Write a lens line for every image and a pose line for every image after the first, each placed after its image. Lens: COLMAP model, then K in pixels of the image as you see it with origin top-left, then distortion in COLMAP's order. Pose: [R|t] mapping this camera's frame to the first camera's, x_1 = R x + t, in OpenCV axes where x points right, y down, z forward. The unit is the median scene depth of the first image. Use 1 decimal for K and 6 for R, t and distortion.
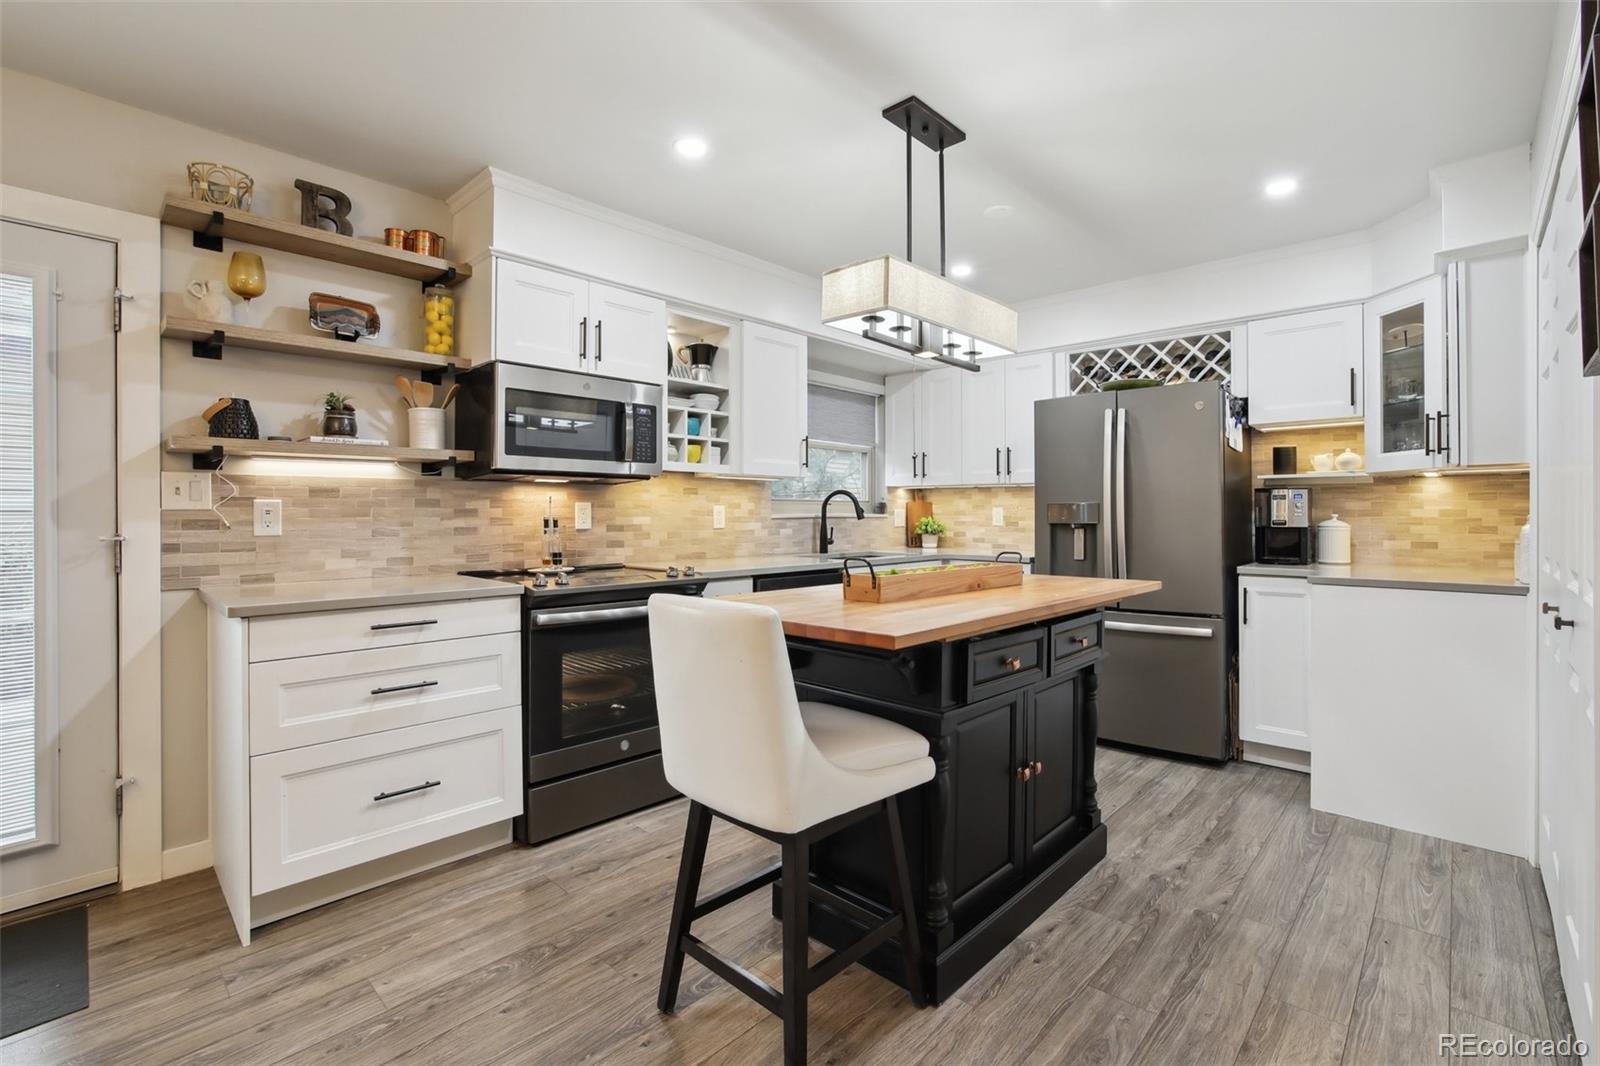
lens RADIAL K [[718.3, 0, 803.0], [0, 718.3, 513.8], [0, 0, 1]] dist [-0.057478, 0.024501]
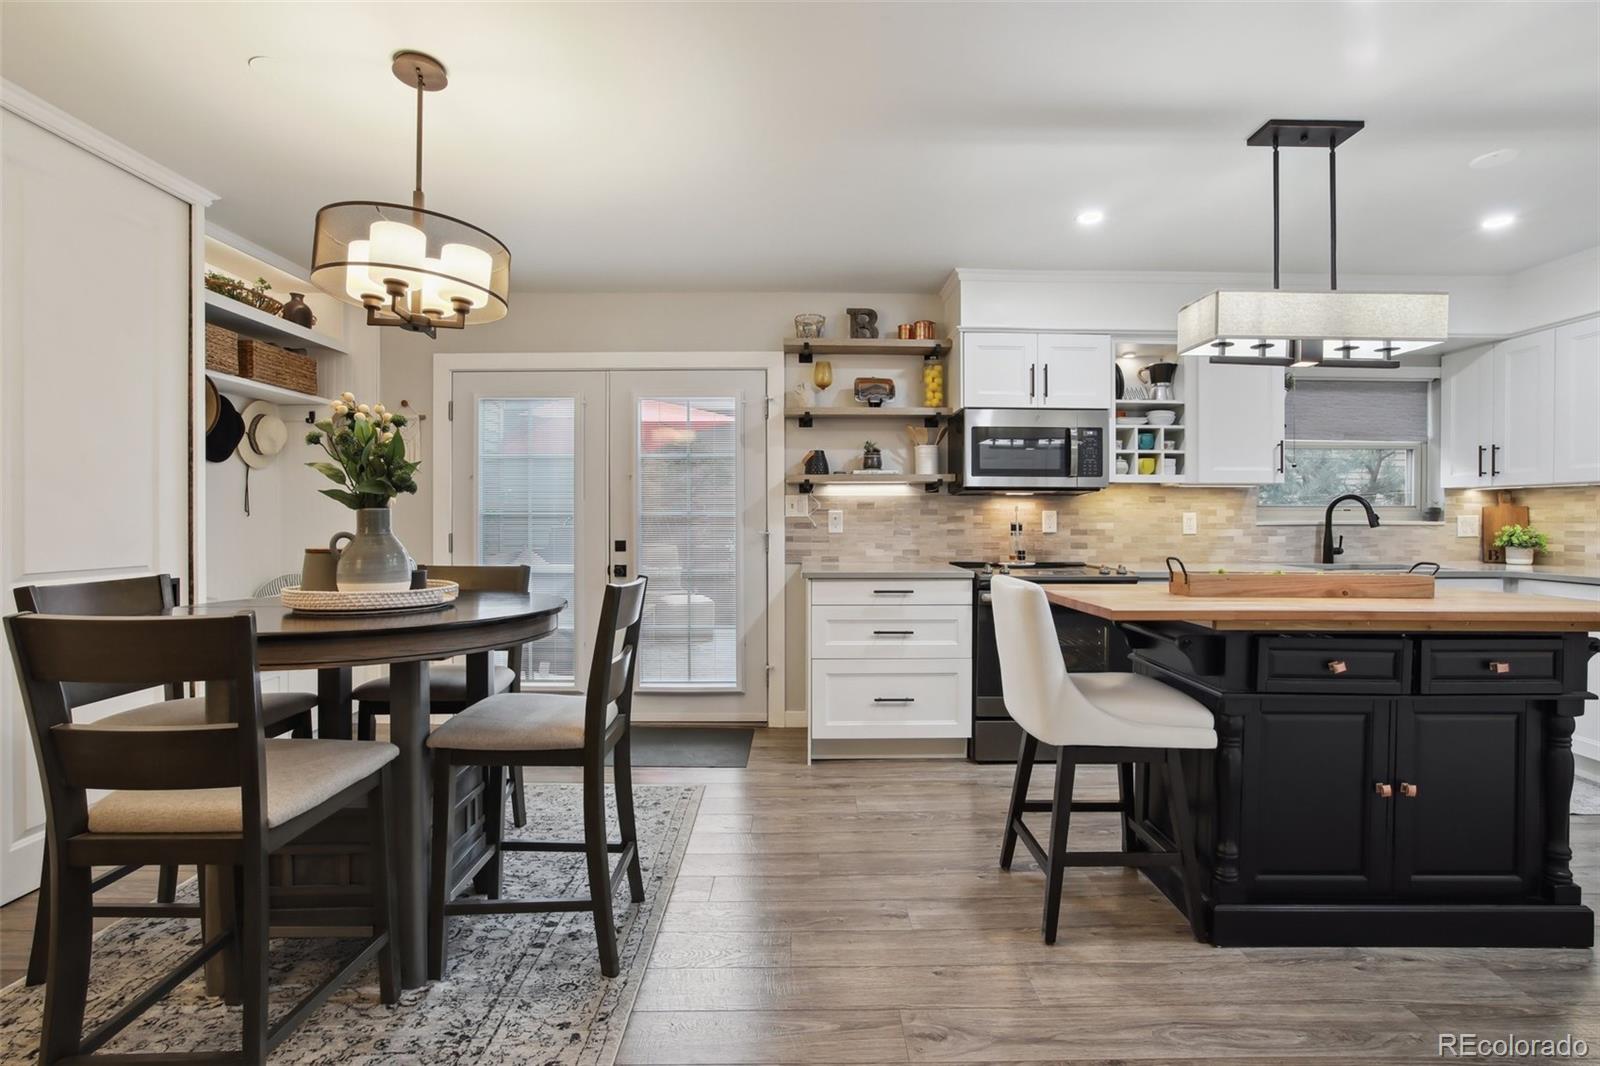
lens RADIAL K [[694.7, 0, 800.0], [0, 694.7, 533.0], [0, 0, 1]] dist [-0.049545, 0.022062]
pose [[0.691531, 0.015516, -0.722180, 0.302567], [-0.001968, 0.999806, 0.019596, -0.000023], [0.722344, -0.012130, 0.691427, -0.150874]]
